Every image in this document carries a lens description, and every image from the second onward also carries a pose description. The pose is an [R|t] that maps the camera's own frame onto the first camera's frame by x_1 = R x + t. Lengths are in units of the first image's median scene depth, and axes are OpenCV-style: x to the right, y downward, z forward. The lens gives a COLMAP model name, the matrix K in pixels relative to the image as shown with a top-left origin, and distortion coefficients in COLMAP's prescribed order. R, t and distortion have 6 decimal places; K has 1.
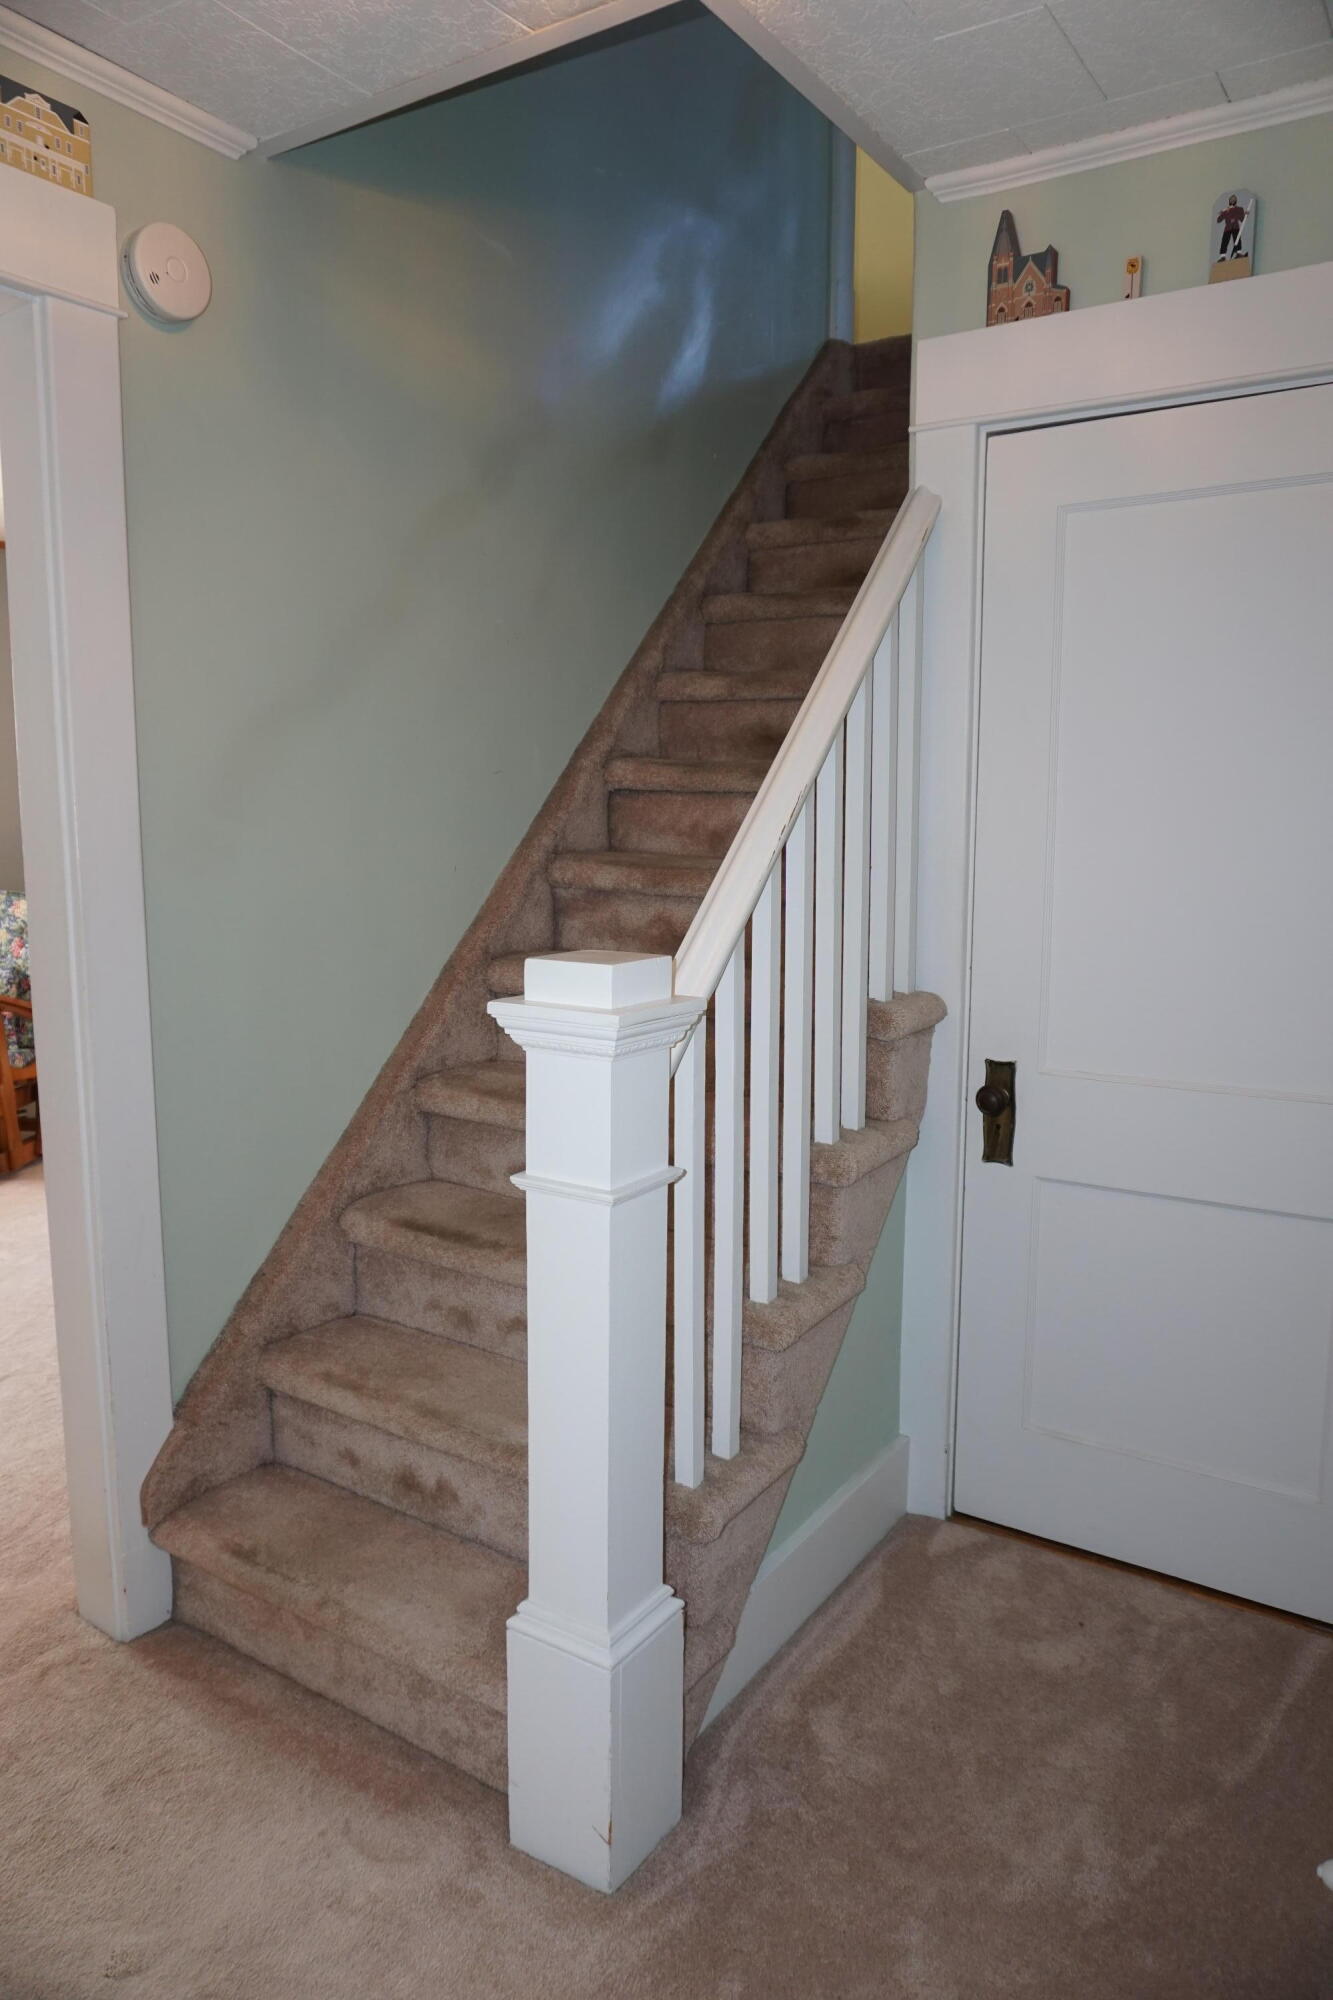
lens RADIAL K [[1338.1, 0, 664.4], [0, 1338.1, 1007.3], [0, 0, 1]] dist [-0.047798, 0.031041]
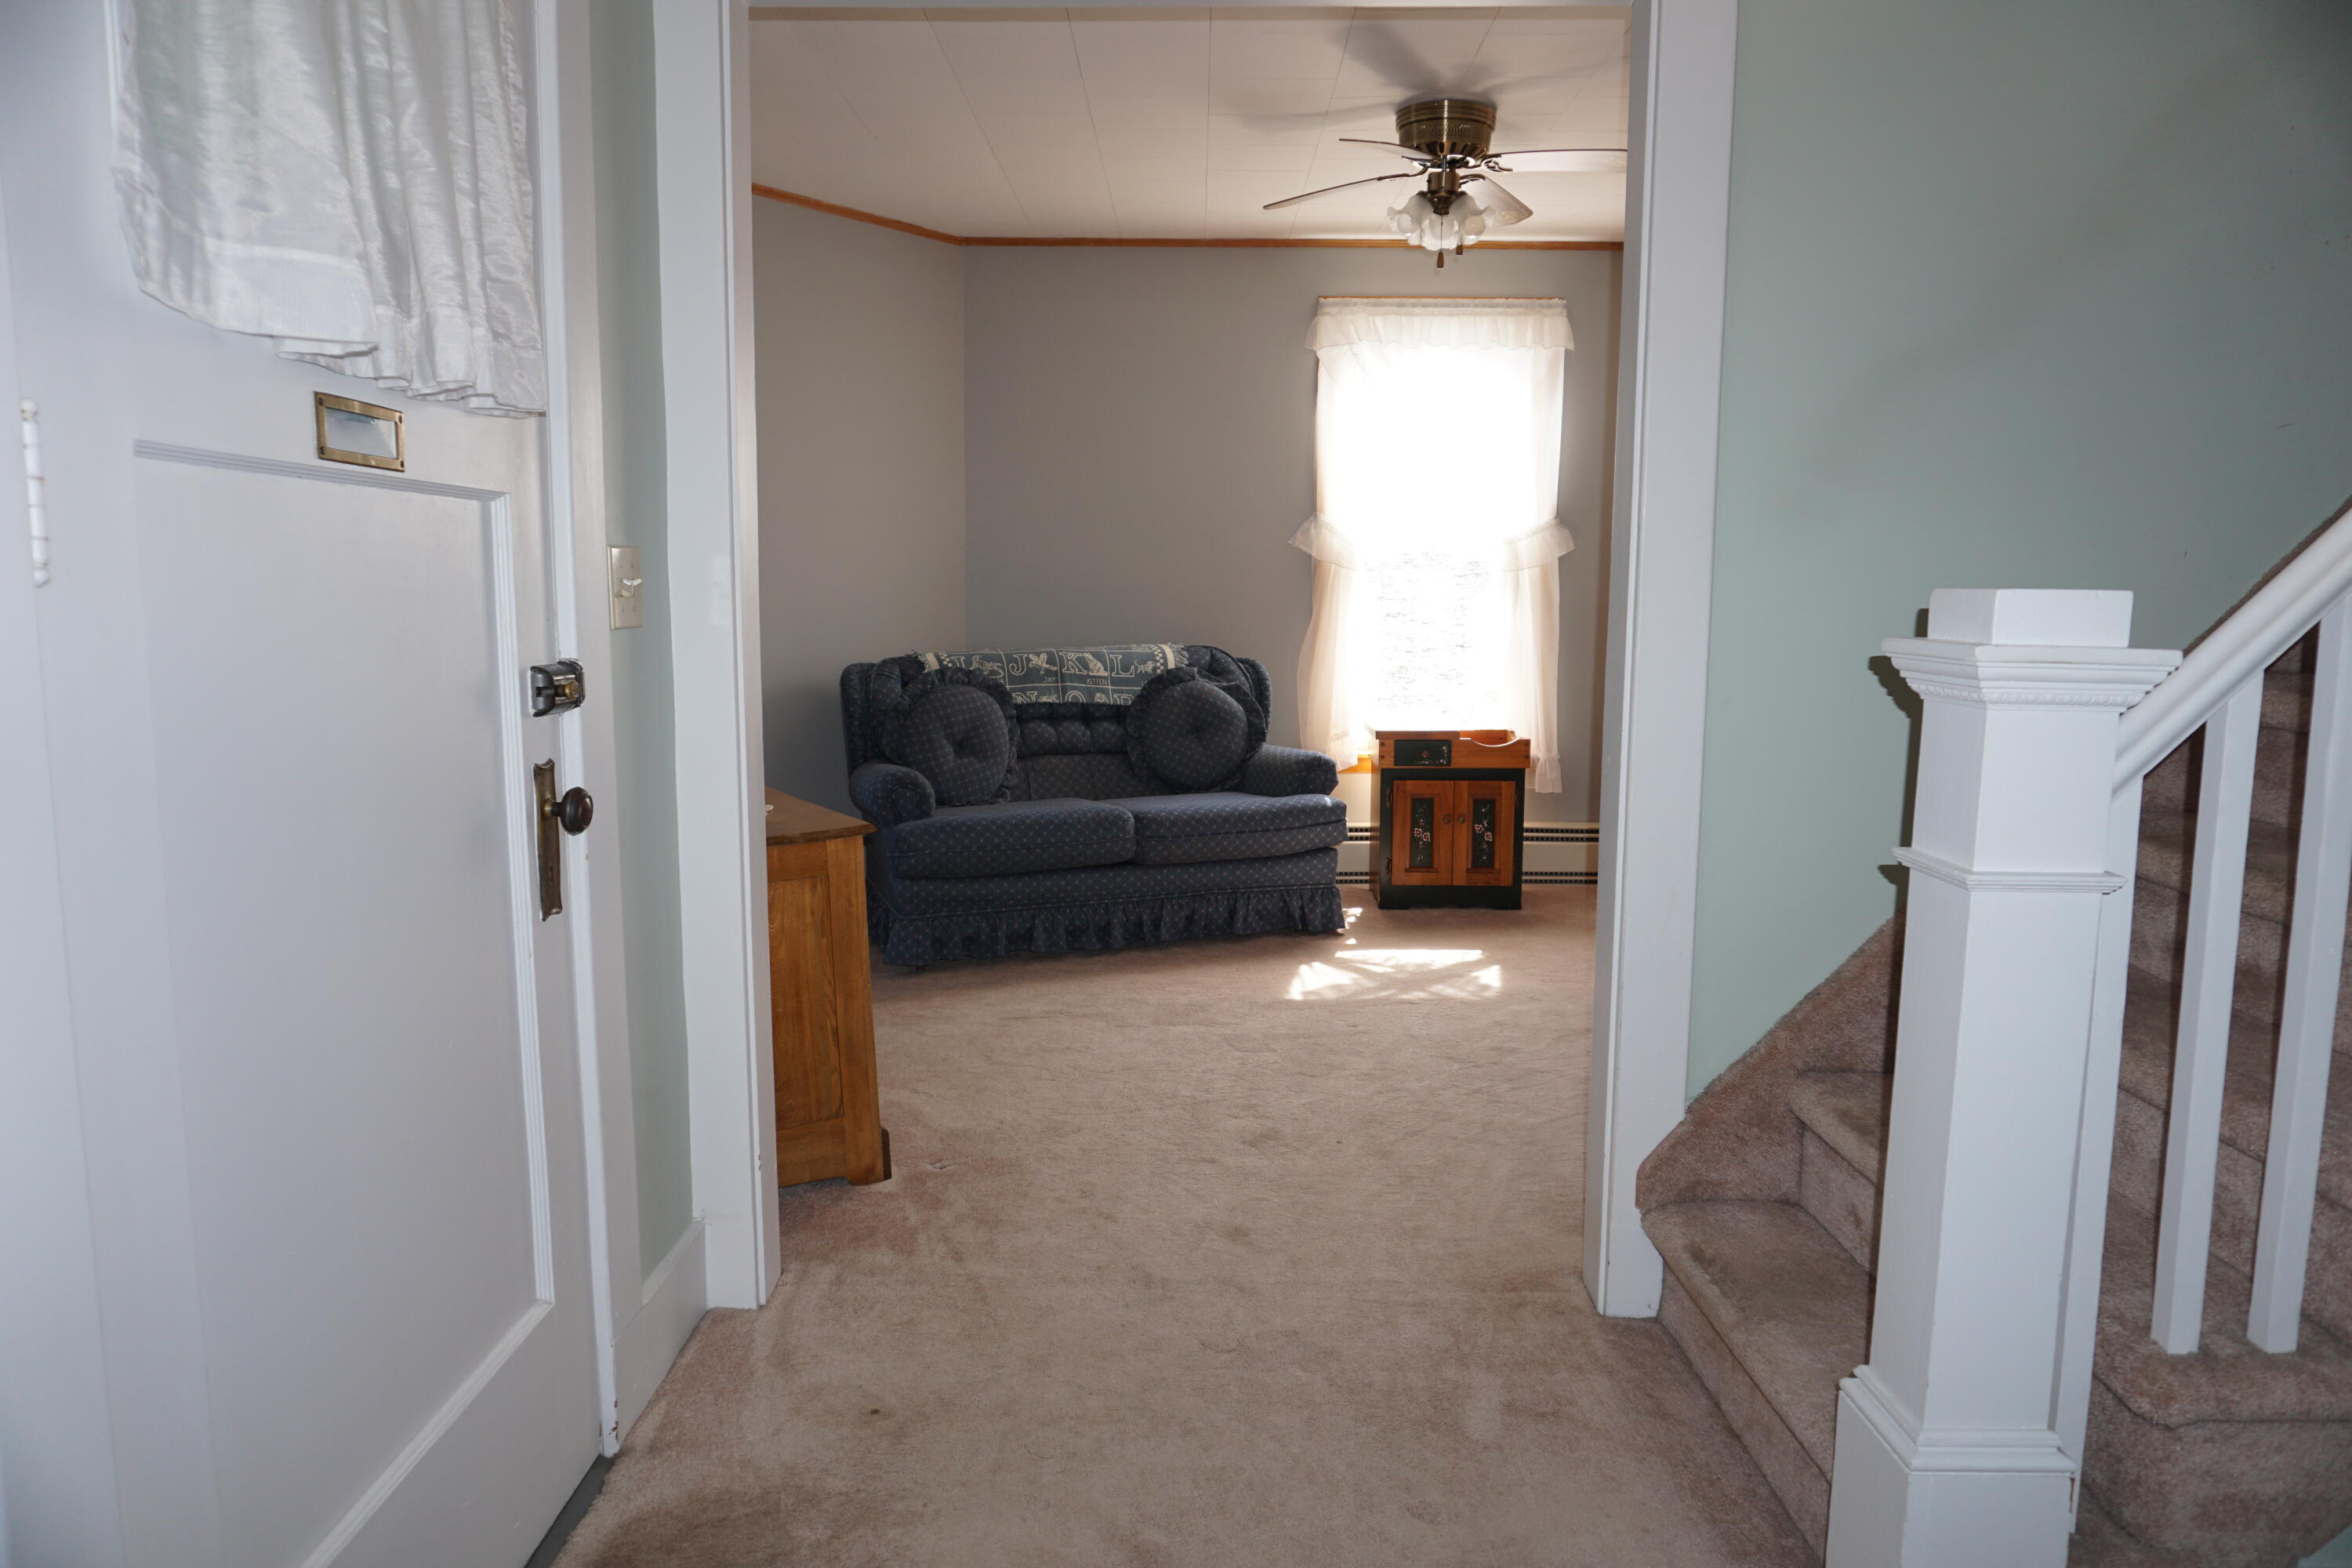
lens RADIAL K [[1573.6, 0, 1172.6], [0, 1573.6, 806.3], [0, 0, 1]] dist [-0.047798, 0.031041]
pose [[0.551017, 0.117816, -0.826135, 0.332202], [-0.125621, 0.990413, 0.057457, 0.074663], [0.824985, 0.072120, 0.560535, 0.047403]]
